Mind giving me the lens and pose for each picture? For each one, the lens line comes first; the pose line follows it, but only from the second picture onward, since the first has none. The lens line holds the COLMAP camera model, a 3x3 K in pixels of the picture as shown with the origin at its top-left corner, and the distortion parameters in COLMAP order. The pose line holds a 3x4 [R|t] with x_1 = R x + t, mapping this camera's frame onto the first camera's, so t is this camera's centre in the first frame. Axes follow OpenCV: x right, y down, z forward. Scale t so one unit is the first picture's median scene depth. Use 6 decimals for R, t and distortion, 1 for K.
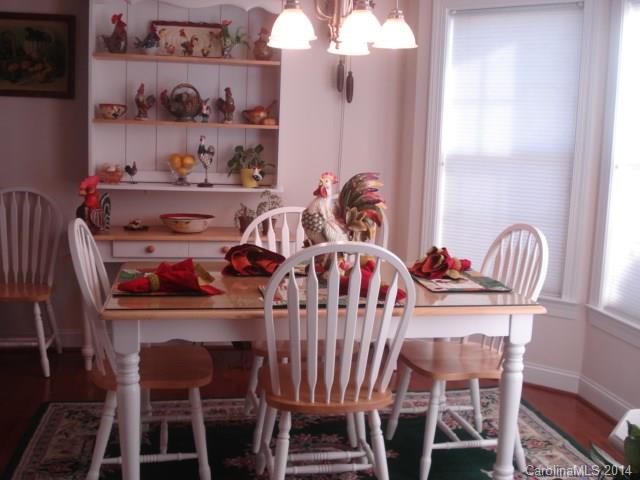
lens RADIAL K [[720.7, 0, 320.0], [0, 720.7, 240.0], [0, 0, 1]] dist [-0.112426, -0.025409]
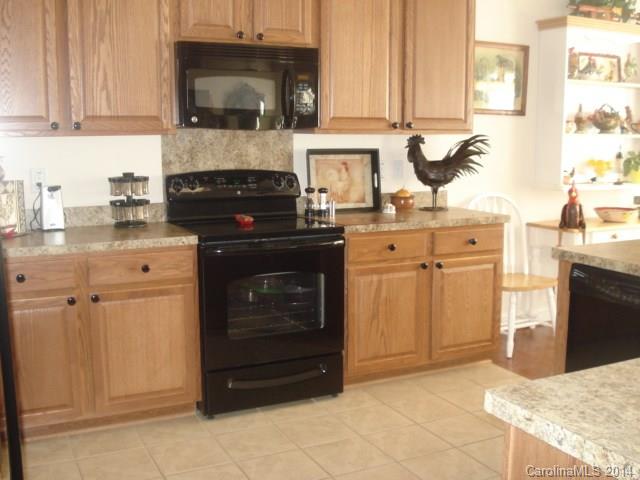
lens RADIAL K [[720.7, 0, 320.0], [0, 720.7, 240.0], [0, 0, 1]] dist [-0.112426, -0.025409]
pose [[0.961221, -0.083768, 0.262749, -1.011504], [0.088571, 0.996049, -0.006467, -0.017033], [-0.261169, 0.029488, 0.964842, -0.049231]]
